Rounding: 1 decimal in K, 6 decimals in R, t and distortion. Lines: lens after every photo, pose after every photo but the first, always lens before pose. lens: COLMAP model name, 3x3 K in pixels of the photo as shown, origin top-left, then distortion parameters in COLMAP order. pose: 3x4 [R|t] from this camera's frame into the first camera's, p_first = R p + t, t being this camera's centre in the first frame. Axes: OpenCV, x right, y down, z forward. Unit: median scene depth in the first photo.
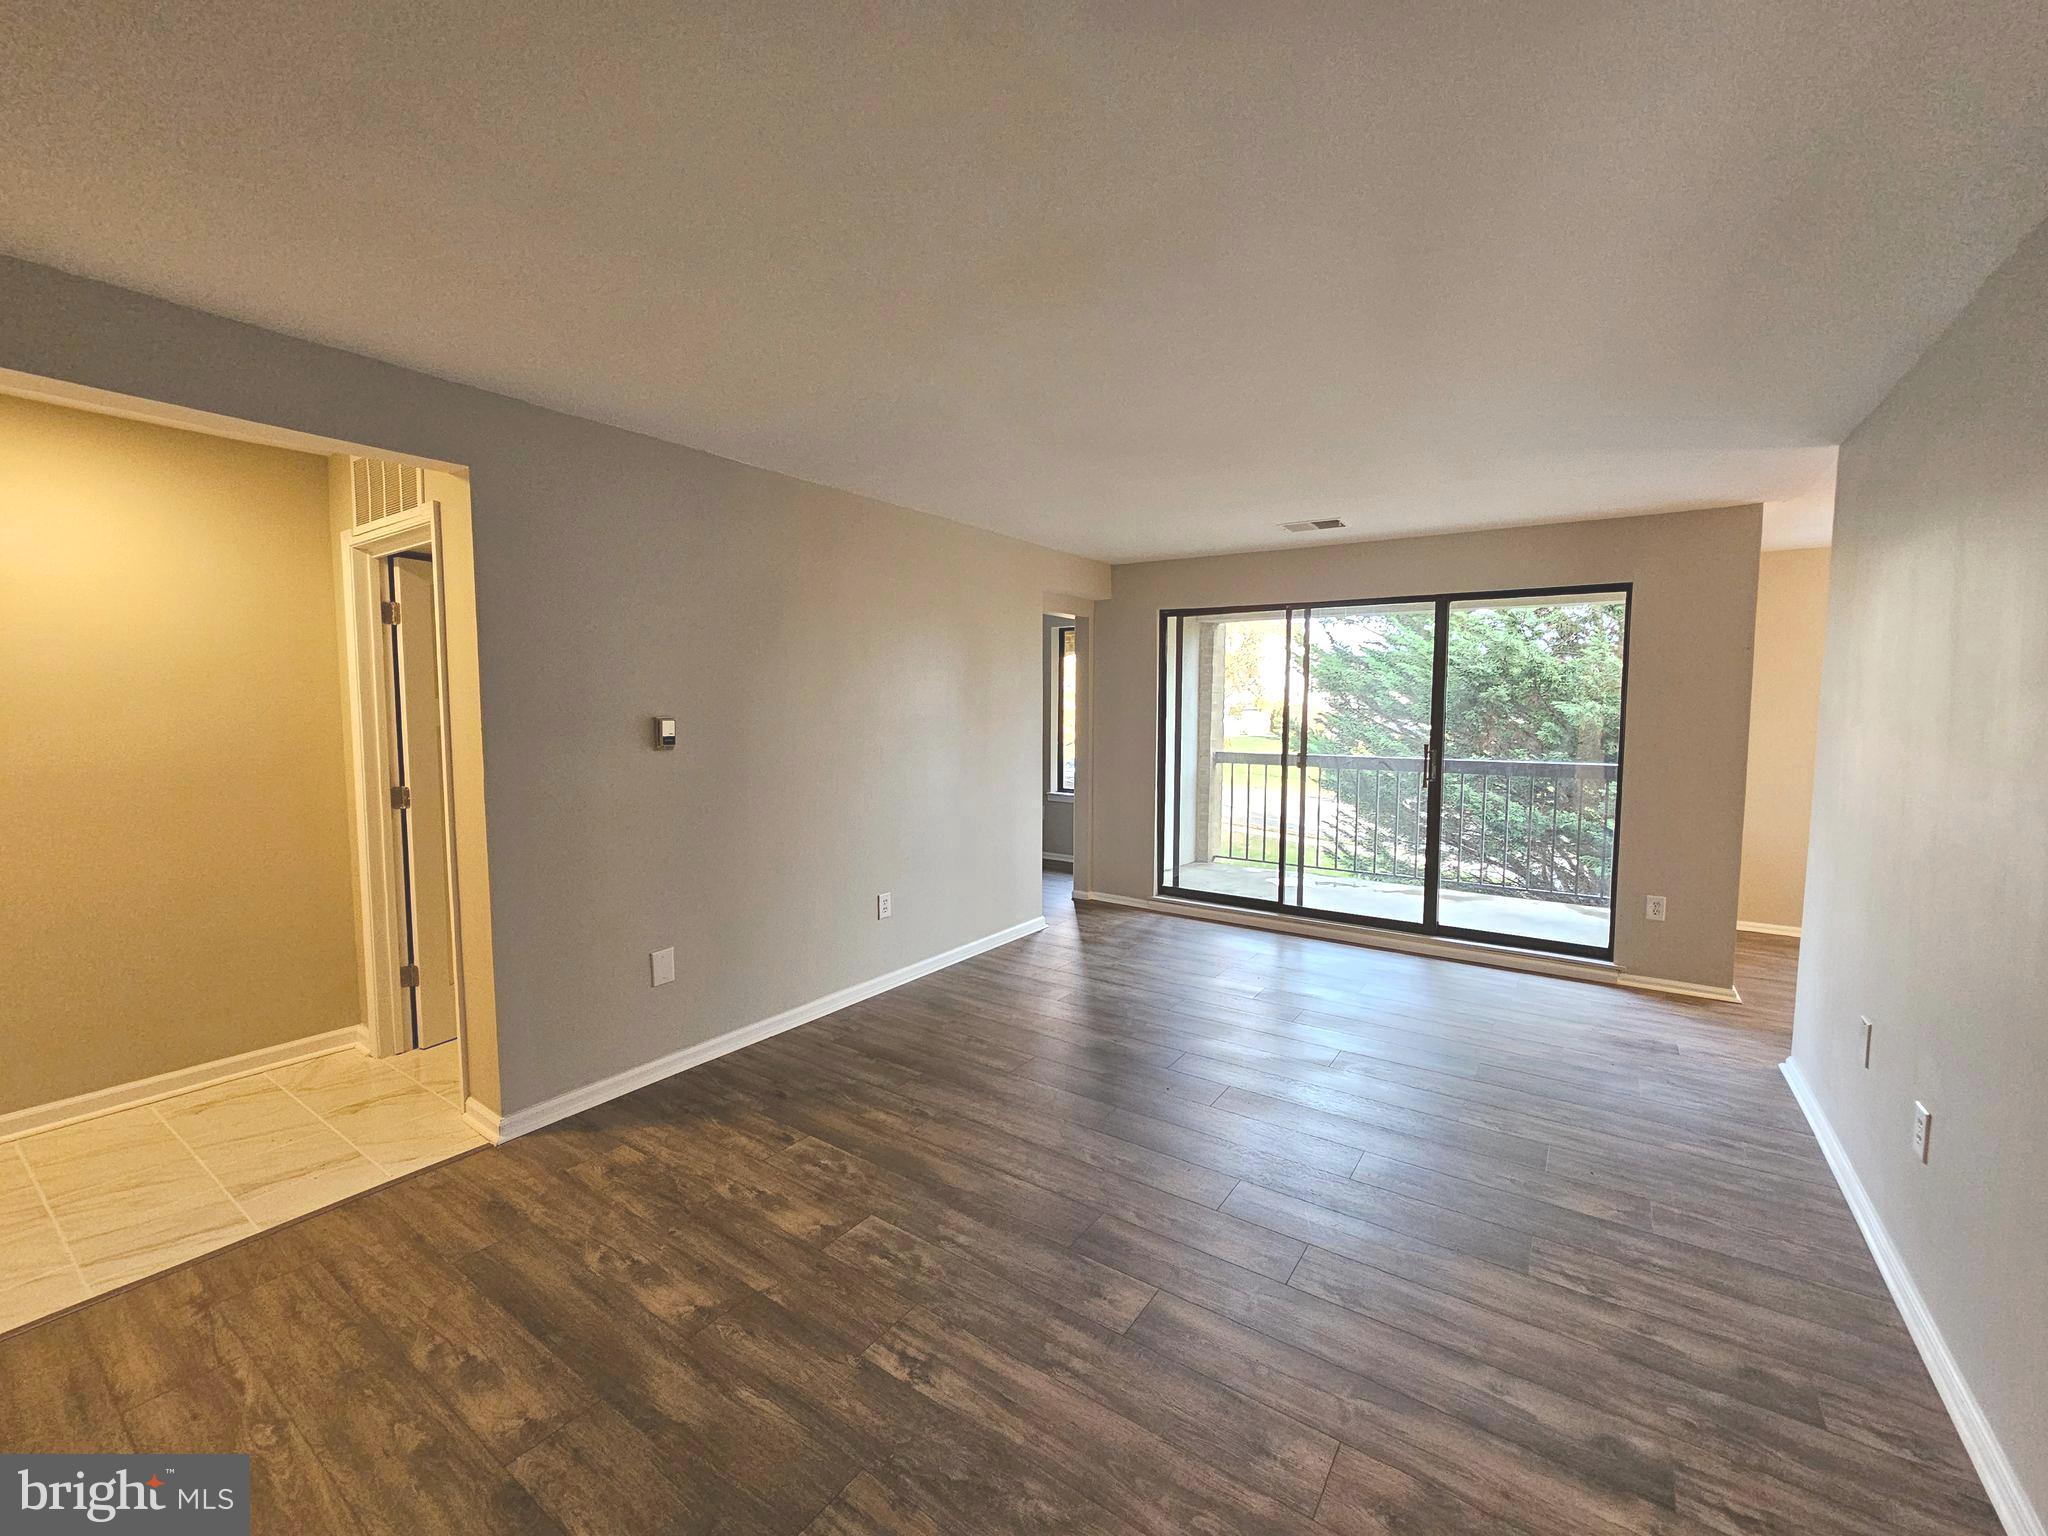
lens RADIAL K [[836.2, 0, 1033.5], [0, 836.2, 766.5], [0, 0, 1]] dist [-0.001668, 0.000559]
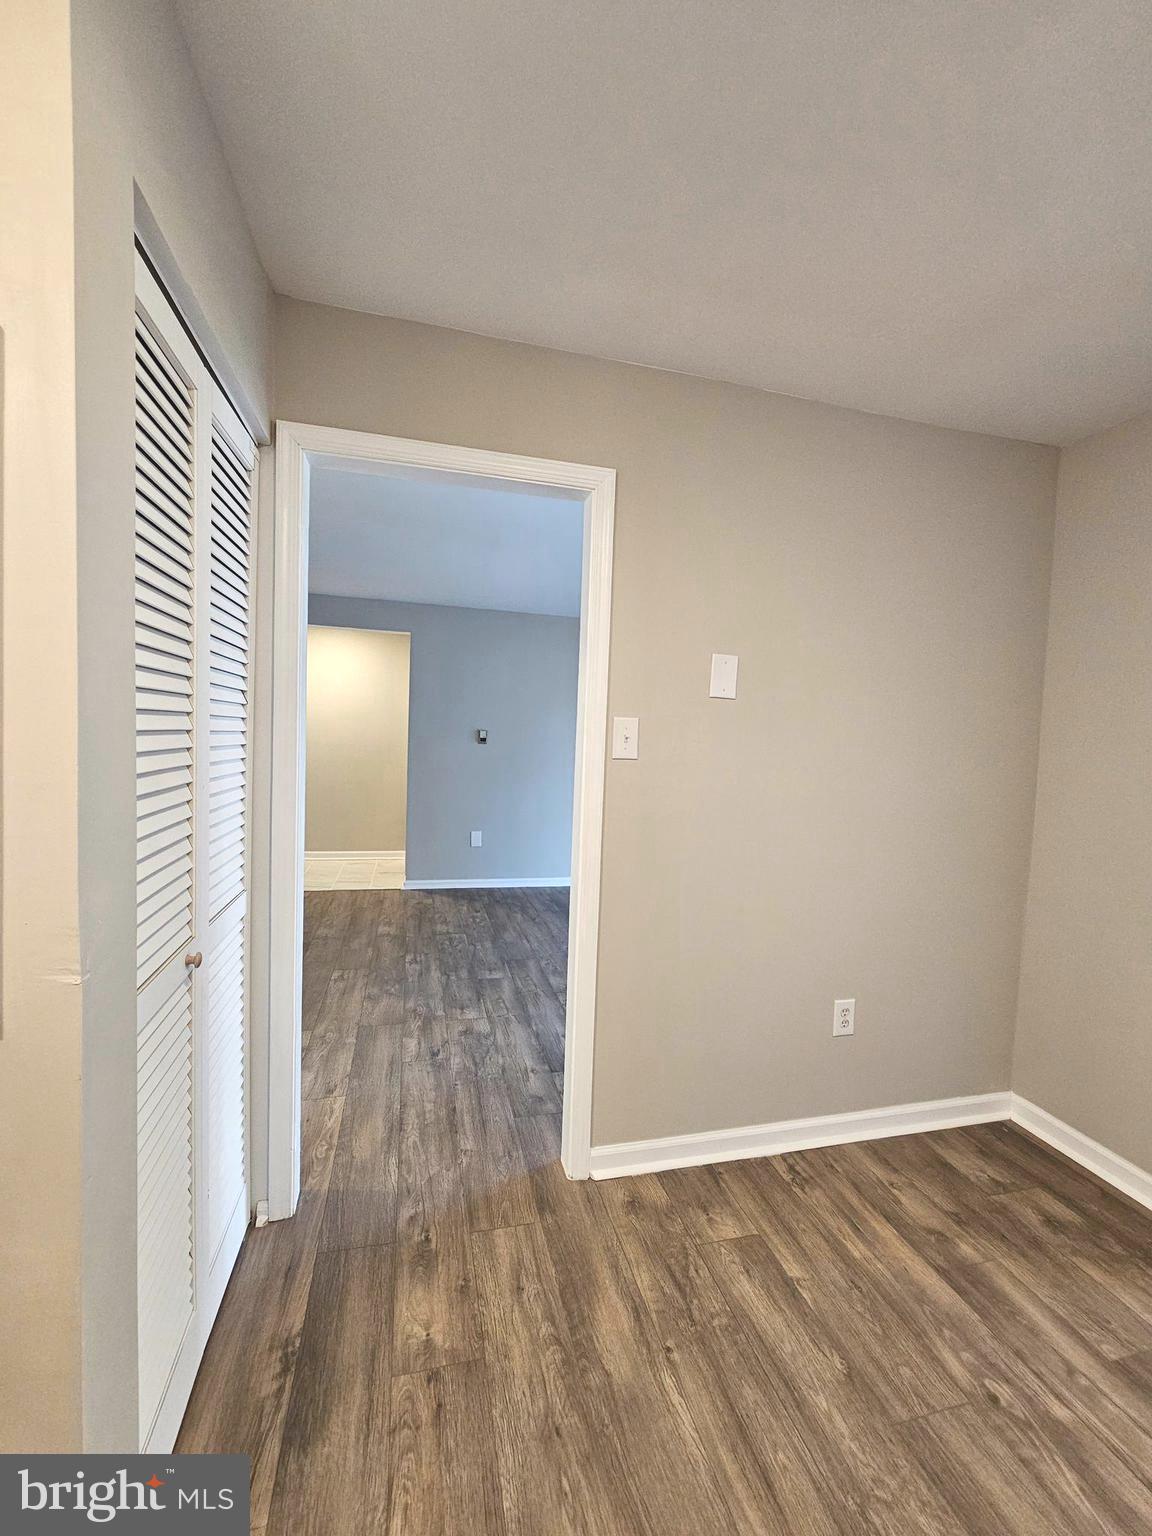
lens RADIAL K [[627.1, 0, 577.6], [0, 627.1, 775.2], [0, 0, 1]] dist [-0.001668, 0.000559]
pose [[0.753981, 0.061009, -0.654056, 1.100851], [-0.081522, 0.996671, -0.001010, 0.056756], [0.651817, 0.054082, 0.756445, -0.155026]]
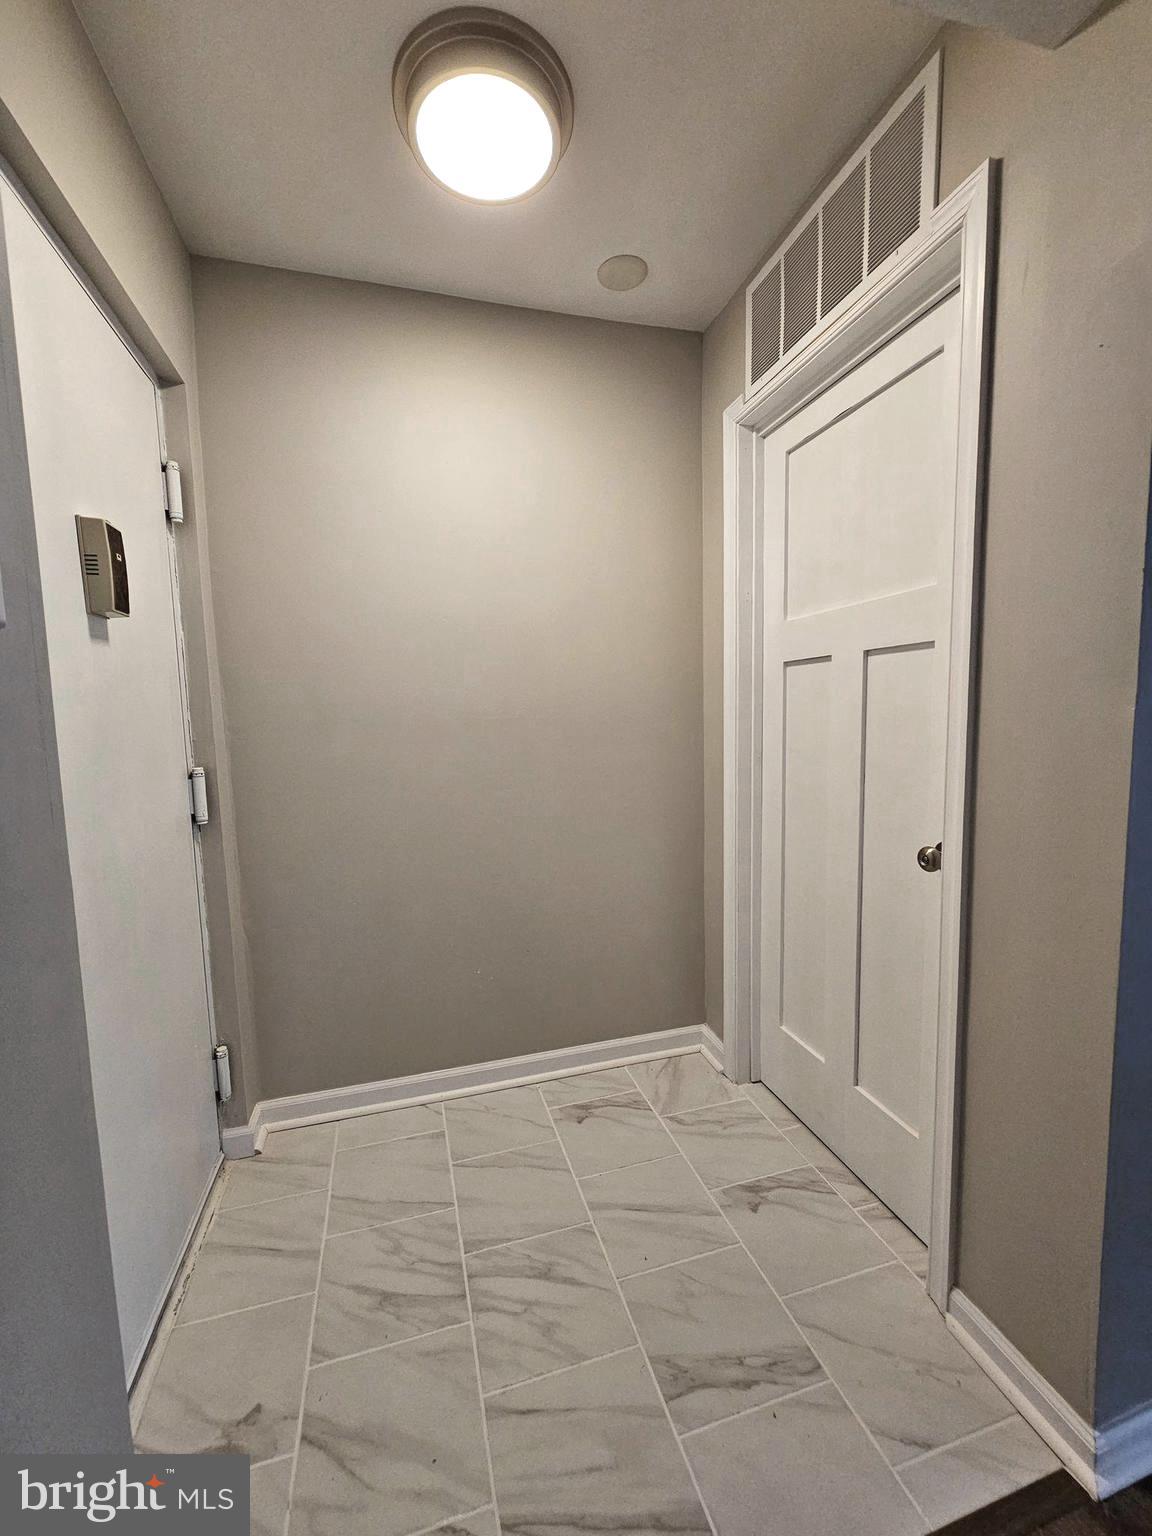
lens RADIAL K [[627.1, 0, 577.6], [0, 627.1, 775.2], [0, 0, 1]] dist [-0.001668, 0.000559]
pose [[0.774747, 0.041897, -0.630882, -0.702675], [-0.018875, 0.998890, 0.043157, 0.040021], [0.631989, -0.021528, 0.774678, 0.584190]]
